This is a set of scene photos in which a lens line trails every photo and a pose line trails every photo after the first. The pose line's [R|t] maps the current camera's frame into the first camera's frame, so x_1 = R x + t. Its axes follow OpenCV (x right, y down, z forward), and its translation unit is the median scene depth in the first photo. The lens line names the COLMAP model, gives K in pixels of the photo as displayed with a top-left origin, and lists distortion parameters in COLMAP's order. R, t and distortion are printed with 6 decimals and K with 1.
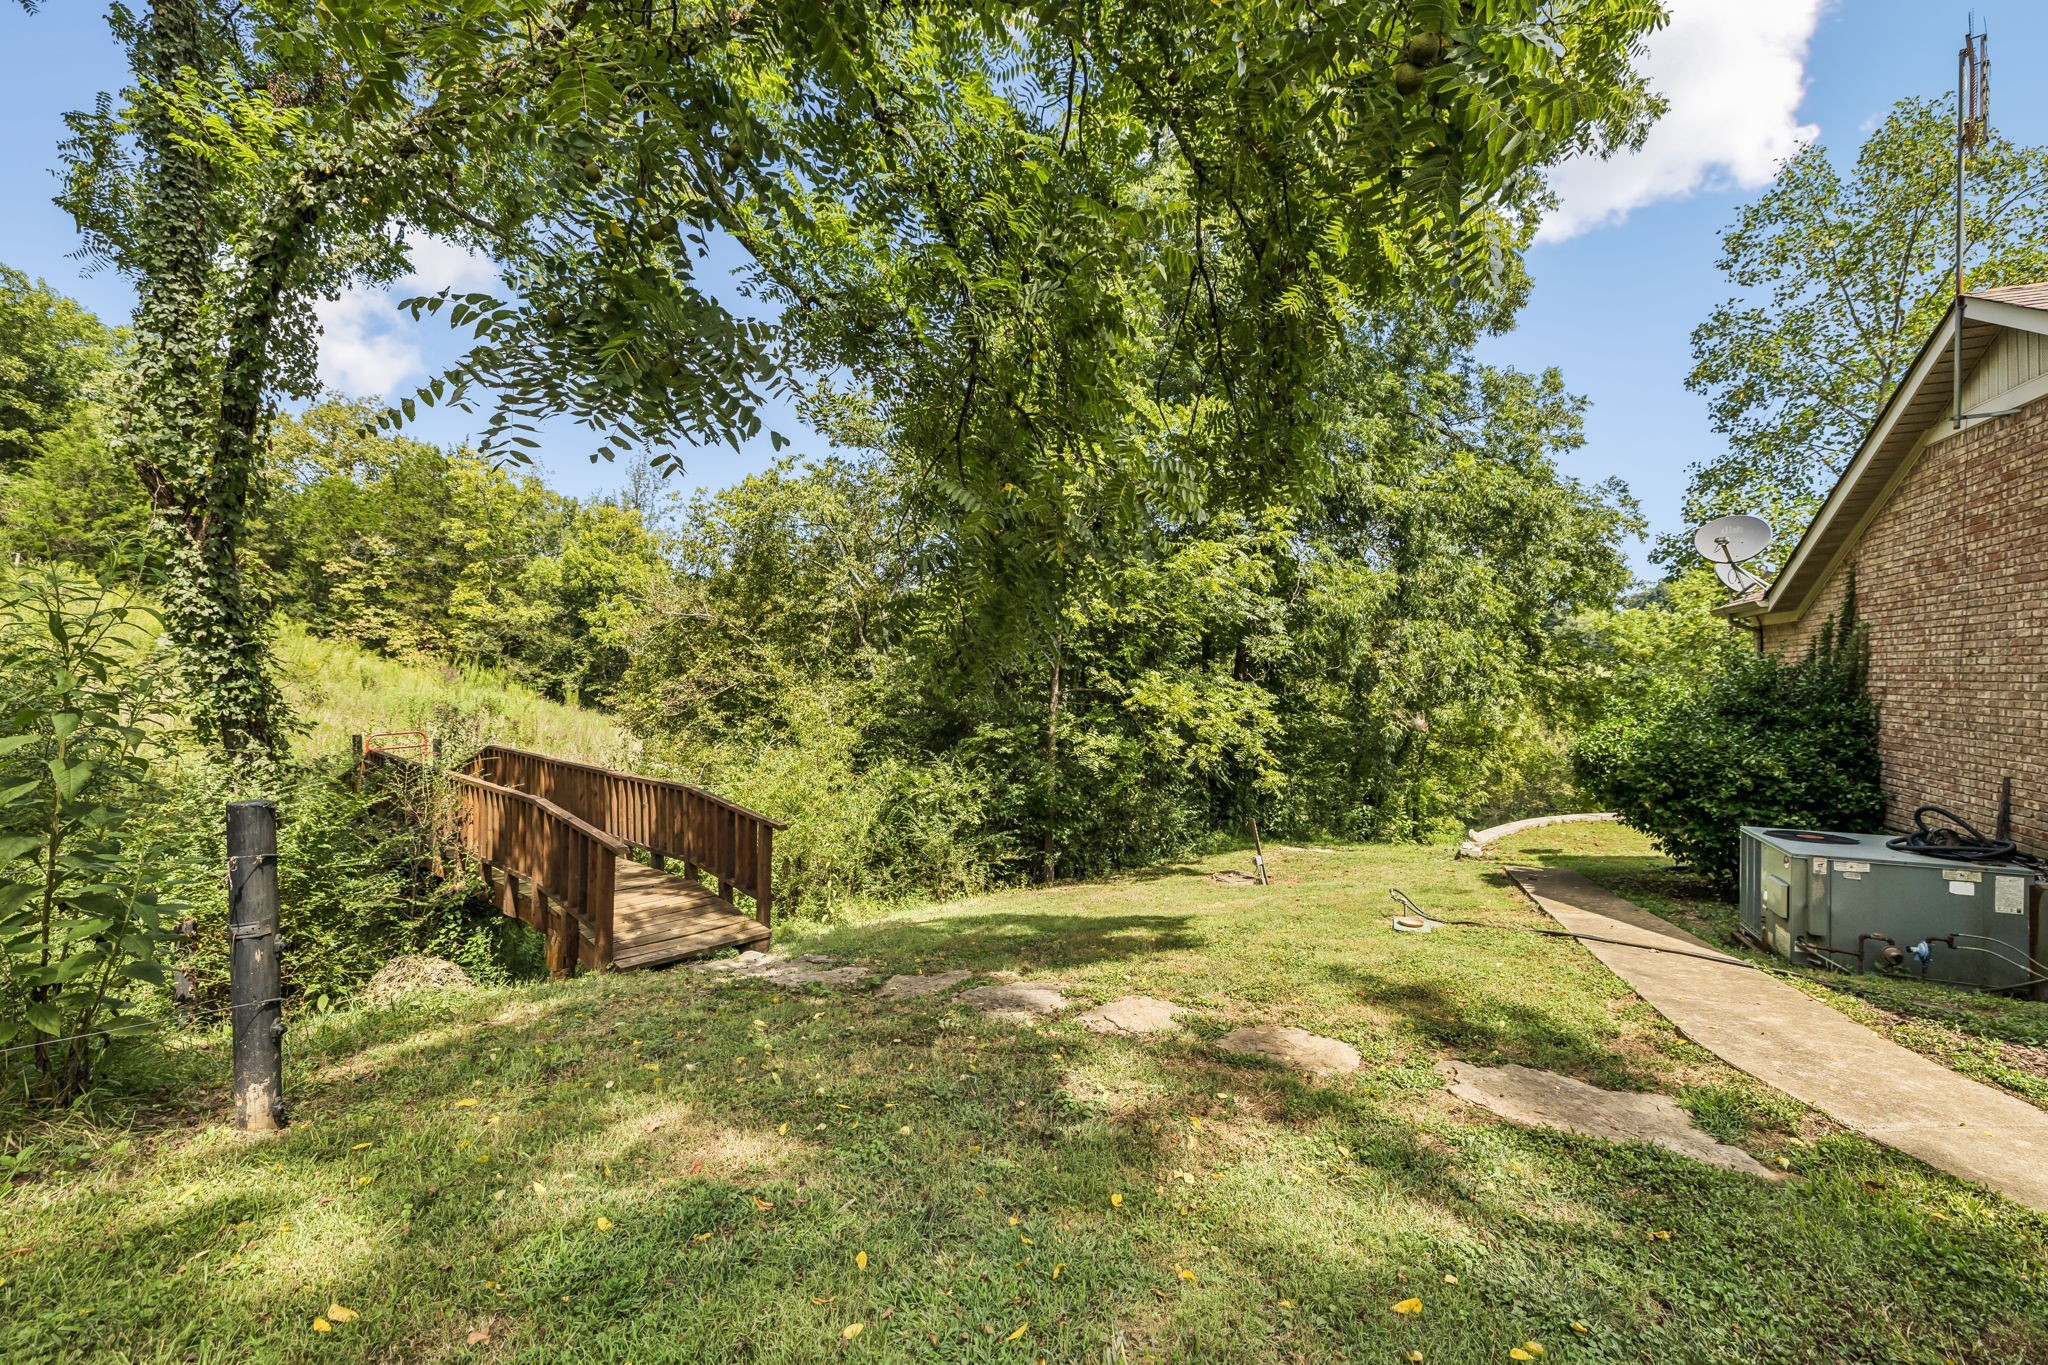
lens RADIAL K [[855.2, 0, 1023.0], [0, 855.2, 680.0], [0, 0, 1]] dist [-0.001842, -0.000163]
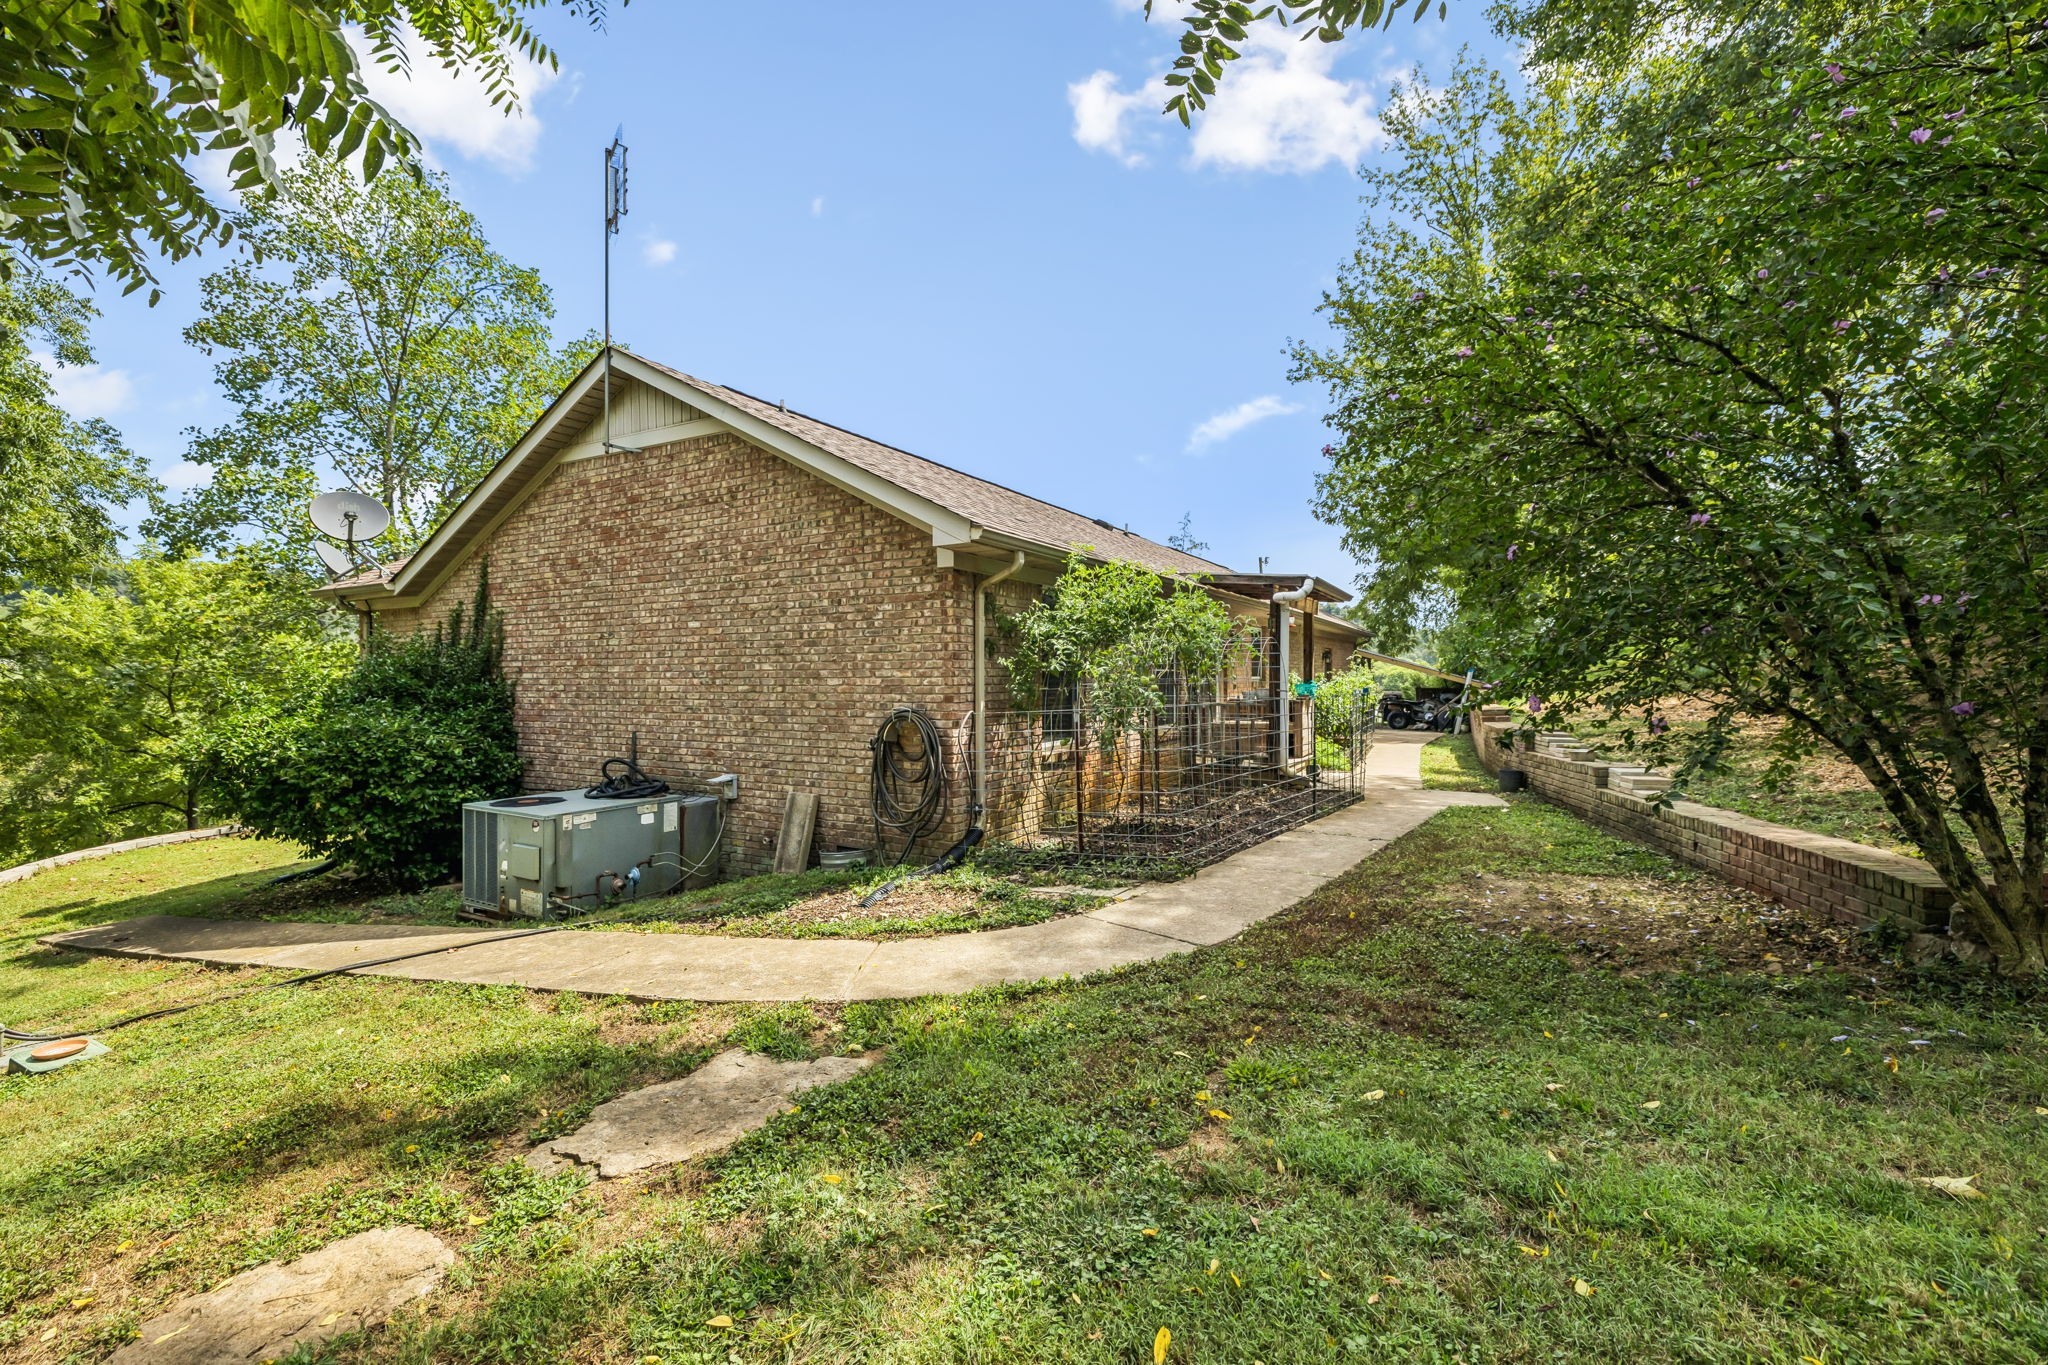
lens RADIAL K [[855.2, 0, 1025.7], [0, 855.2, 683.0], [0, 0, 1]] dist [-0.001842, -0.000163]
pose [[0.080160, -0.018568, 0.996609, -0.096861], [0.016706, 0.999711, 0.017282, 0.027042], [-0.996642, 0.015264, 0.080447, 0.294693]]
